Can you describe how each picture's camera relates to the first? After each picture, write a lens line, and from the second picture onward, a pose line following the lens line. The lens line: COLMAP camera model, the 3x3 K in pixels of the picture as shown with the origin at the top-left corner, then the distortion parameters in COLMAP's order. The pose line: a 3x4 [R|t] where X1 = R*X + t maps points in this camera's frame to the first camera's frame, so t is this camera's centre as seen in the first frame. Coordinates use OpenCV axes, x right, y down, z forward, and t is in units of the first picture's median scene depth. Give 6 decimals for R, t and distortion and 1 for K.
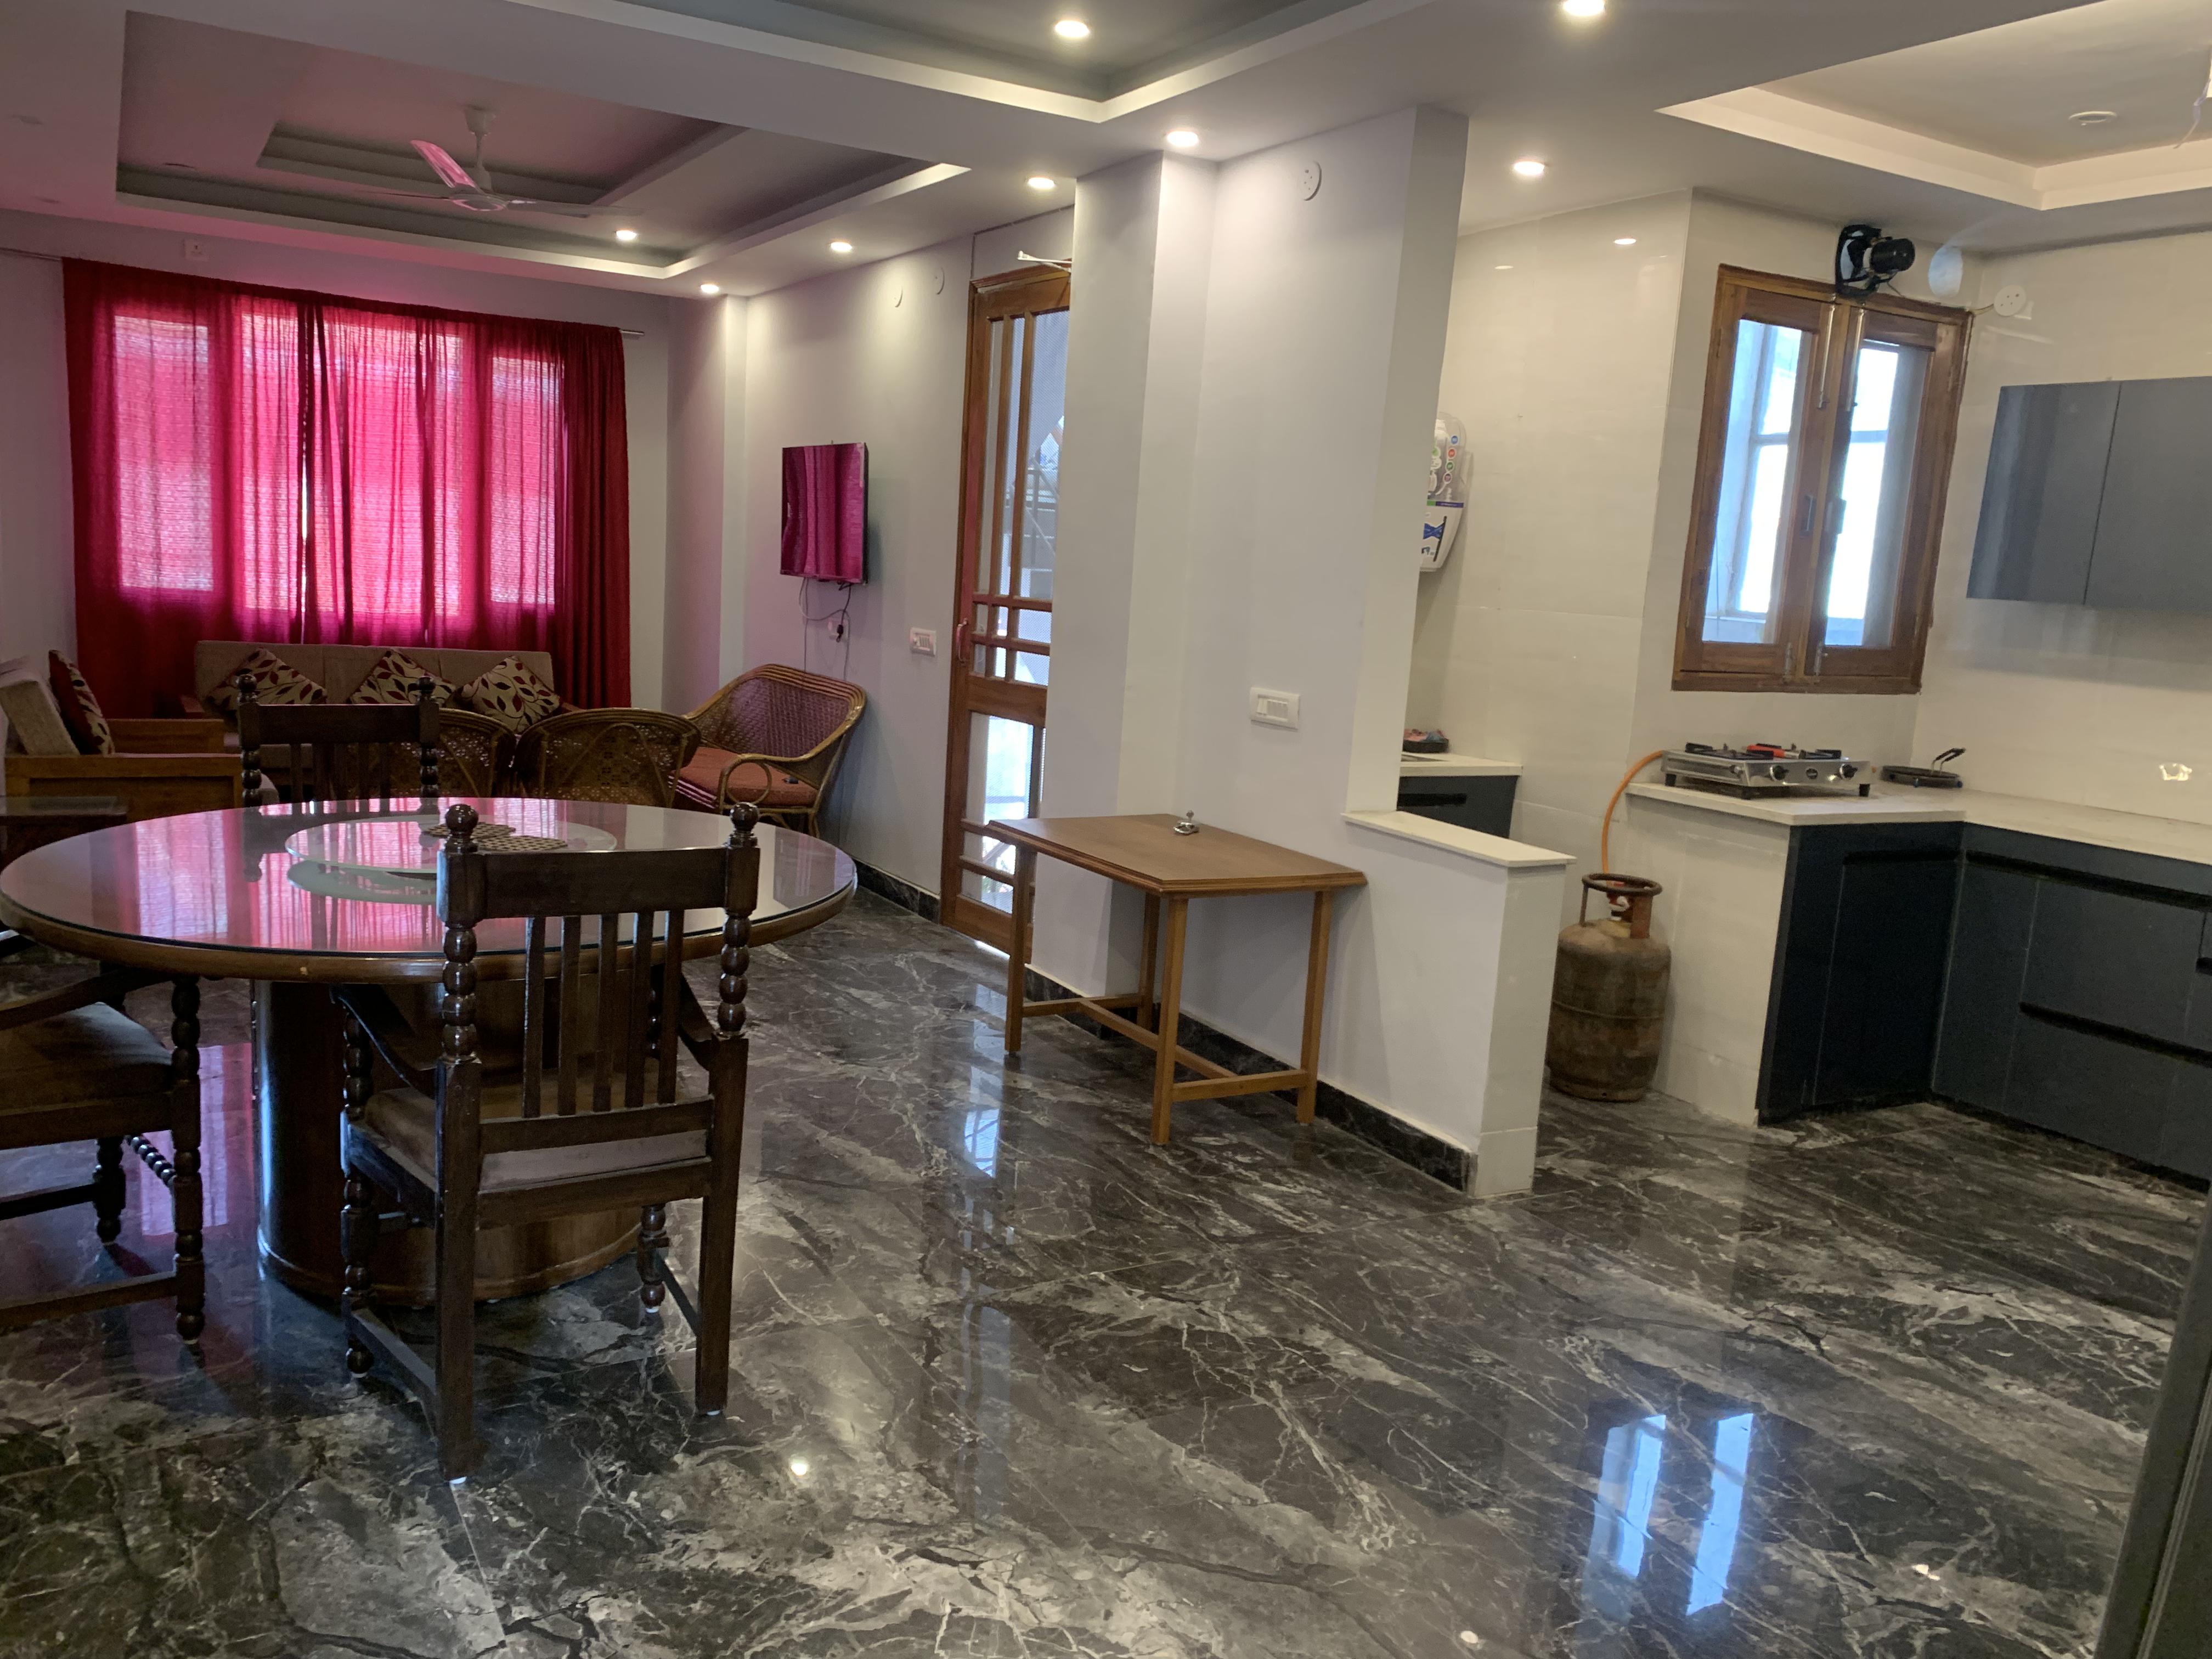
lens RADIAL K [[1706.7, 0, 1106.0], [0, 1706.7, 829.5], [0, 0, 1]] dist [-0.008556, -0.002739]
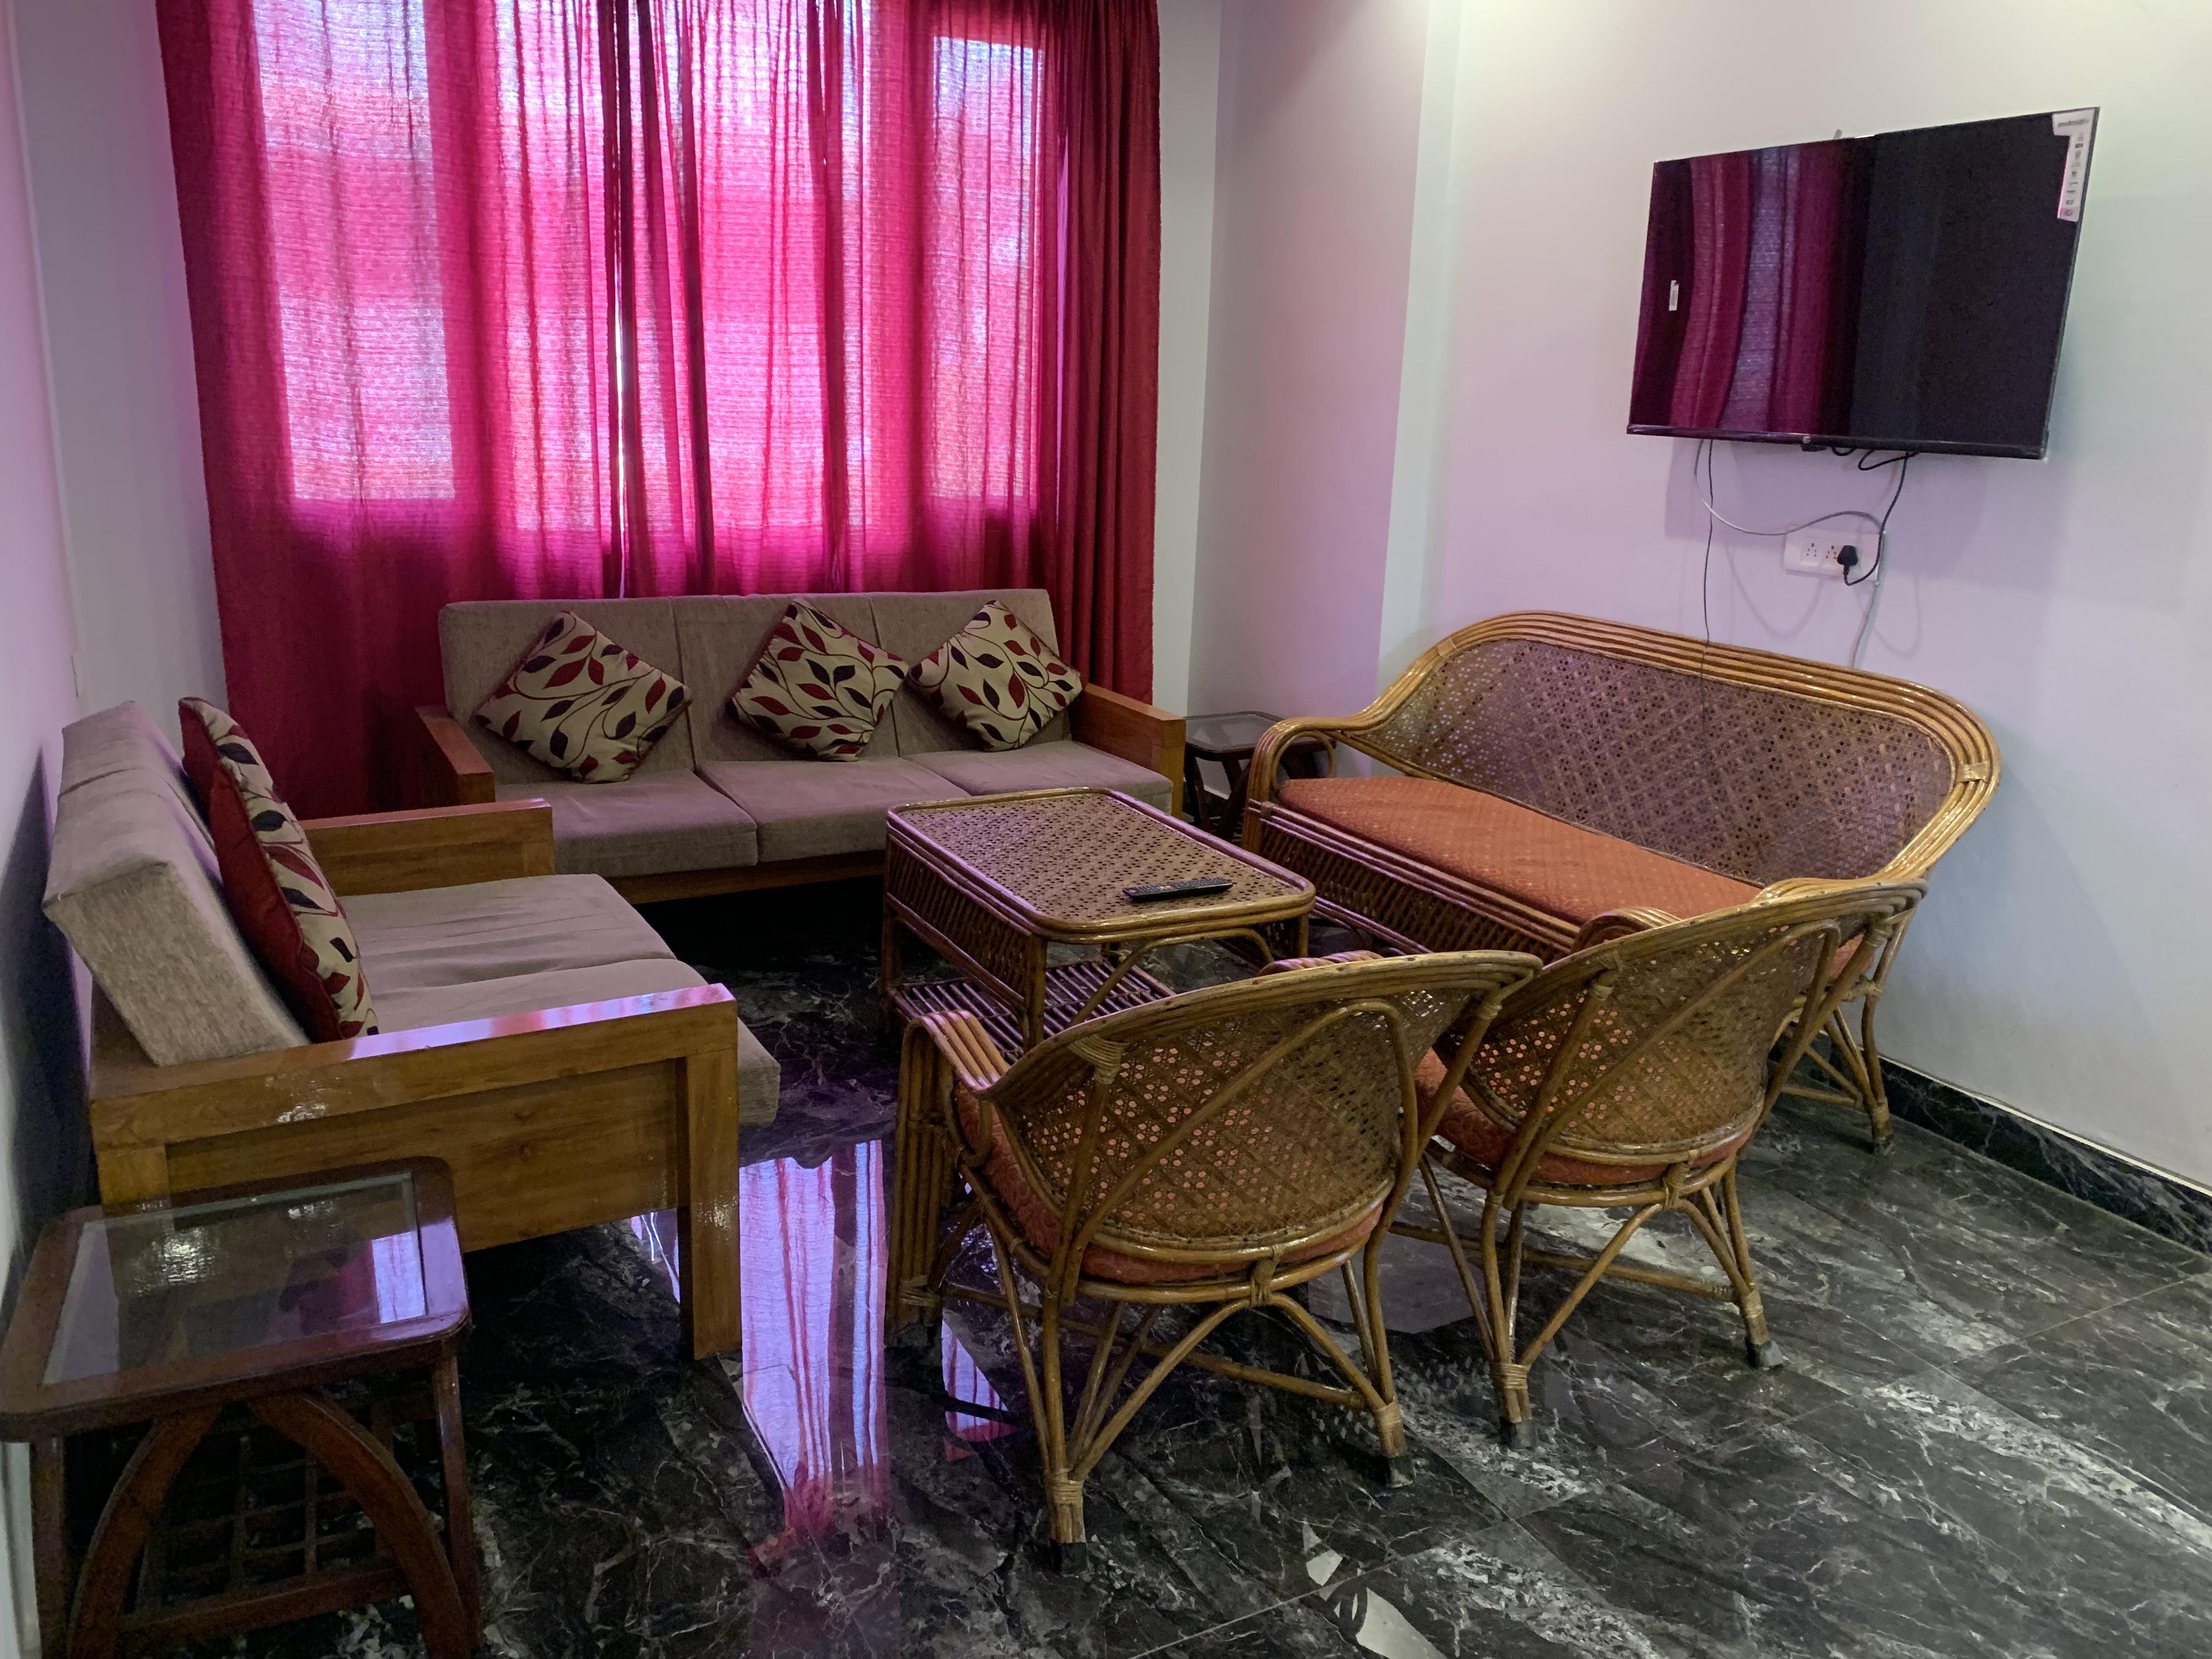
lens RADIAL K [[1739.1, 0, 1106.0], [0, 1739.1, 829.5], [0, 0, 1]] dist [-0.009121, -0.006664]
pose [[0.997928, -0.019807, -0.061217, -0.293196], [0.025321, 0.995561, 0.090648, -0.082143], [0.059149, -0.092011, 0.994000, 0.467248]]
